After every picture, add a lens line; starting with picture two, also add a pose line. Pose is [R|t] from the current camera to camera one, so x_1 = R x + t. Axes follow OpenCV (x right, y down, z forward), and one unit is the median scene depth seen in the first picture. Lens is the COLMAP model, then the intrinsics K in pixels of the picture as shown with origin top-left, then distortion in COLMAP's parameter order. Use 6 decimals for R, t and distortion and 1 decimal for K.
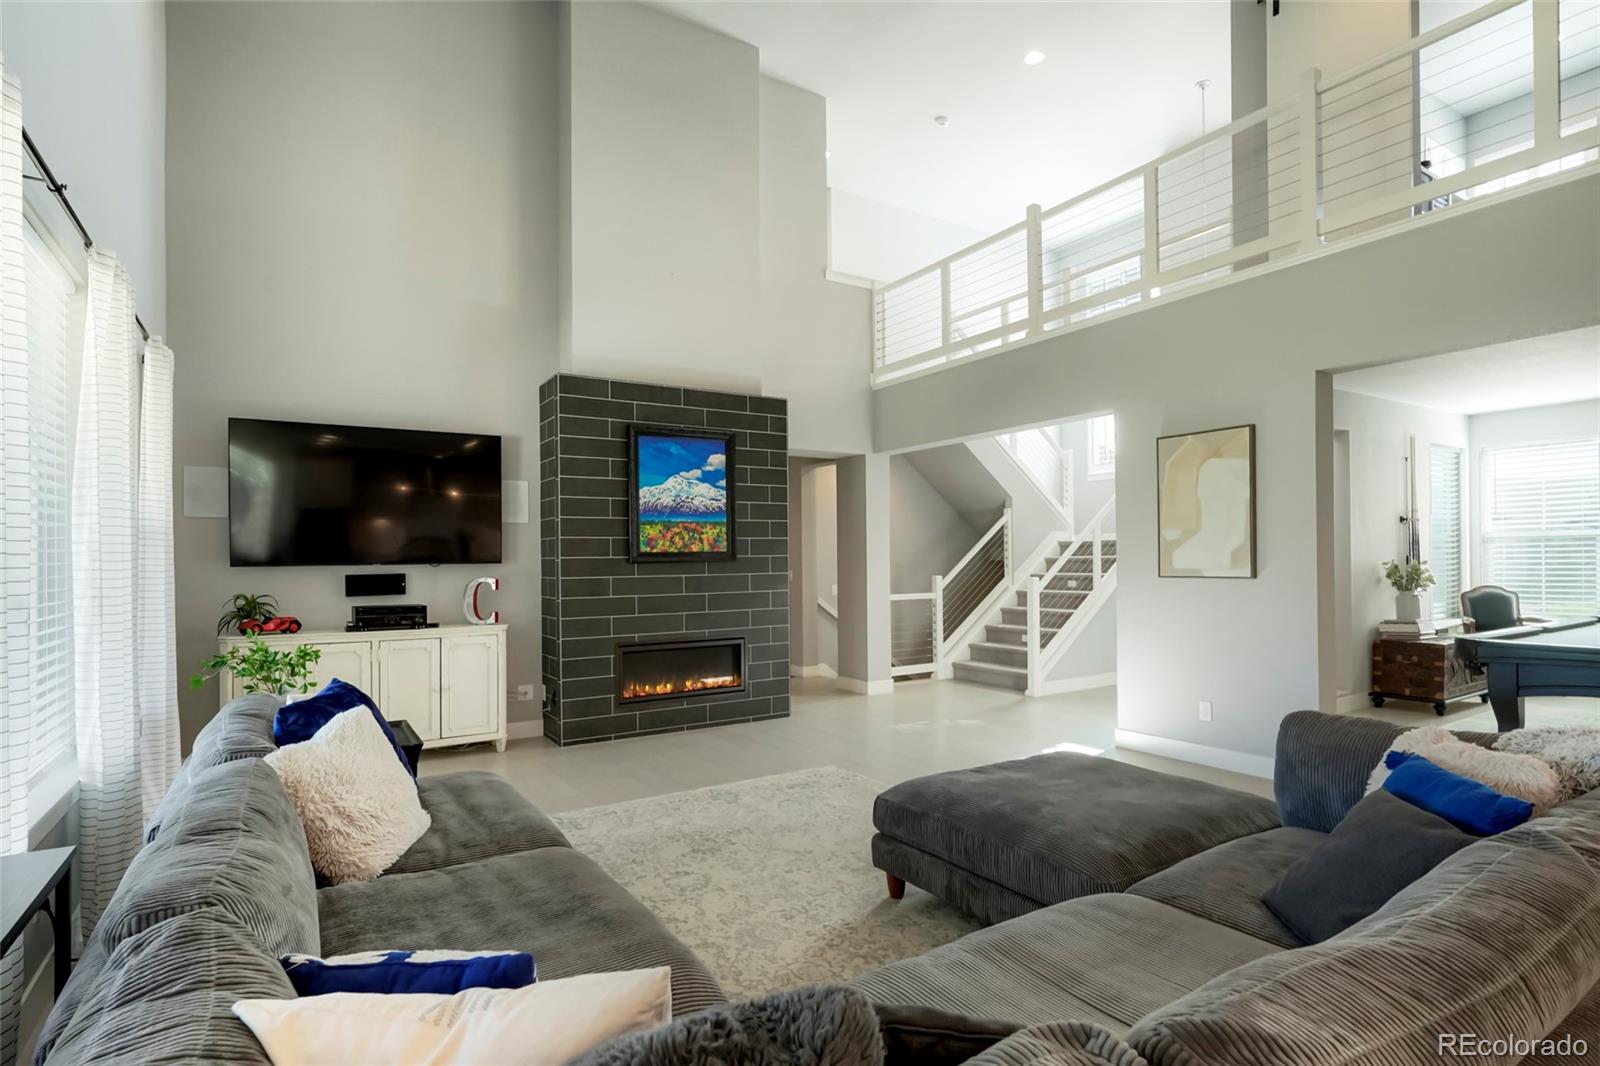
lens RADIAL K [[818.3, 0, 811.8], [0, 818.3, 552.2], [0, 0, 1]] dist [-0.006448, 0.000674]
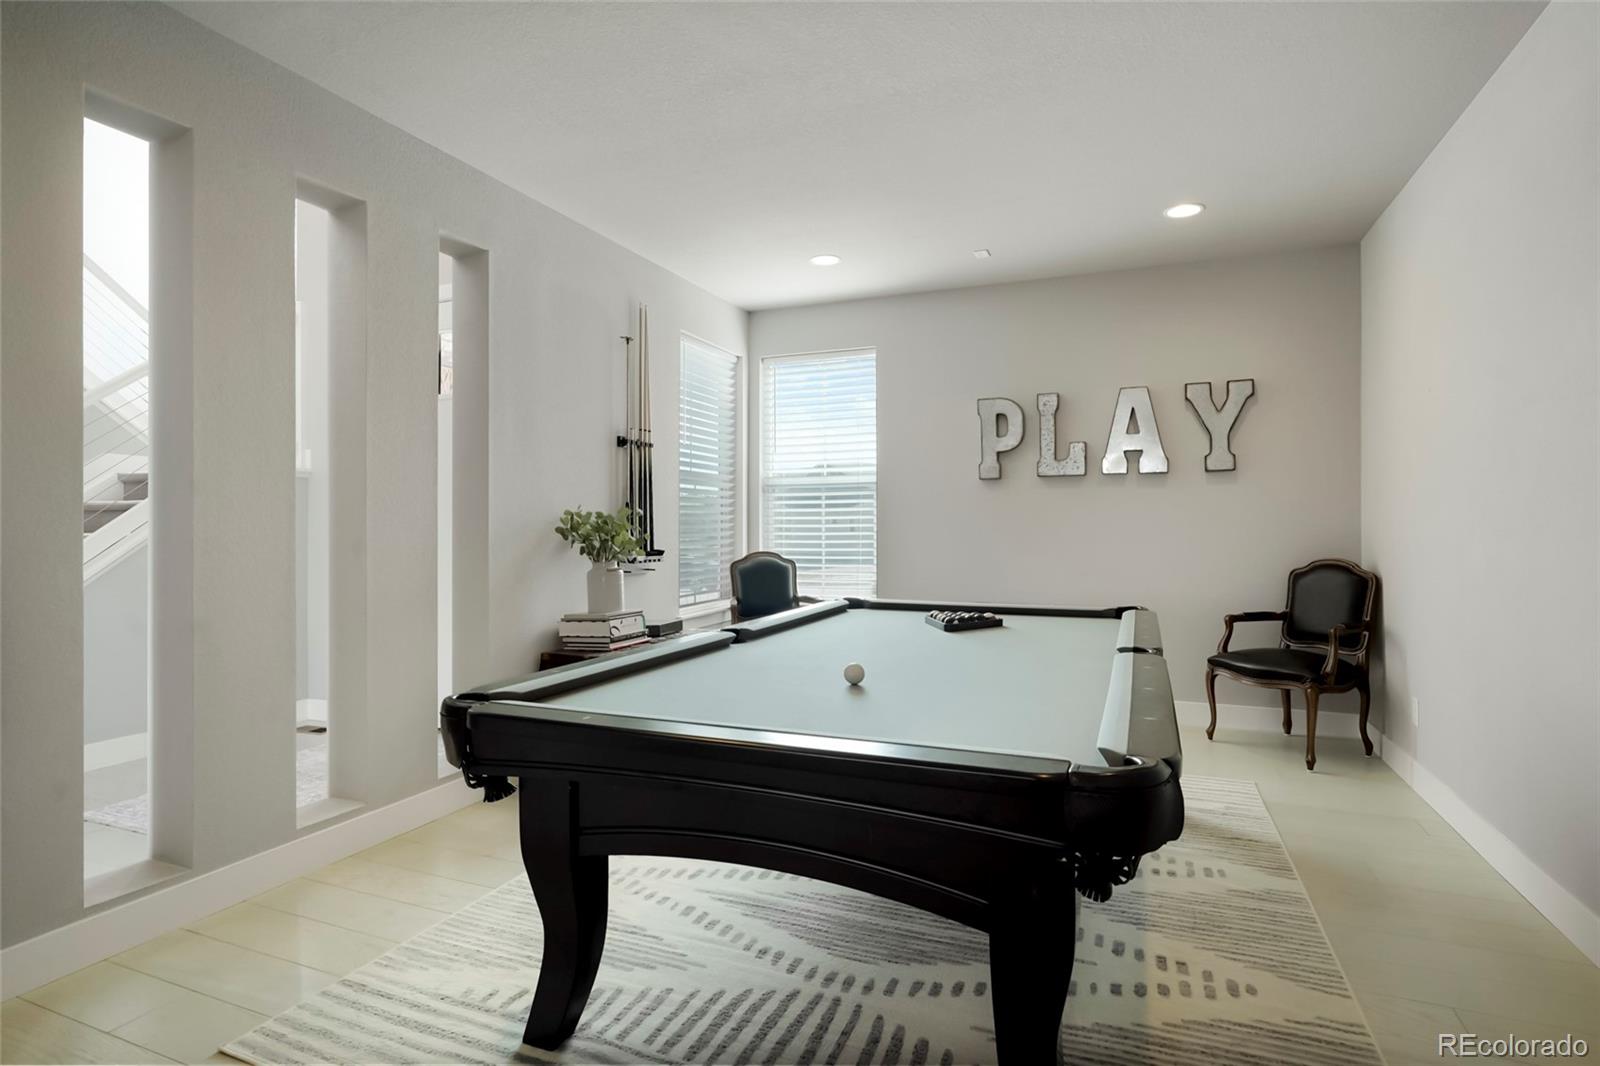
lens RADIAL K [[818.3, 0, 801.3], [0, 818.3, 525.8], [0, 0, 1]] dist [-0.006448, 0.000674]
pose [[0.826022, 0.008634, 0.563572, 0.469730], [-0.009857, 0.999951, -0.000871, 0.019506], [-0.563552, -0.004835, 0.826066, 0.407045]]
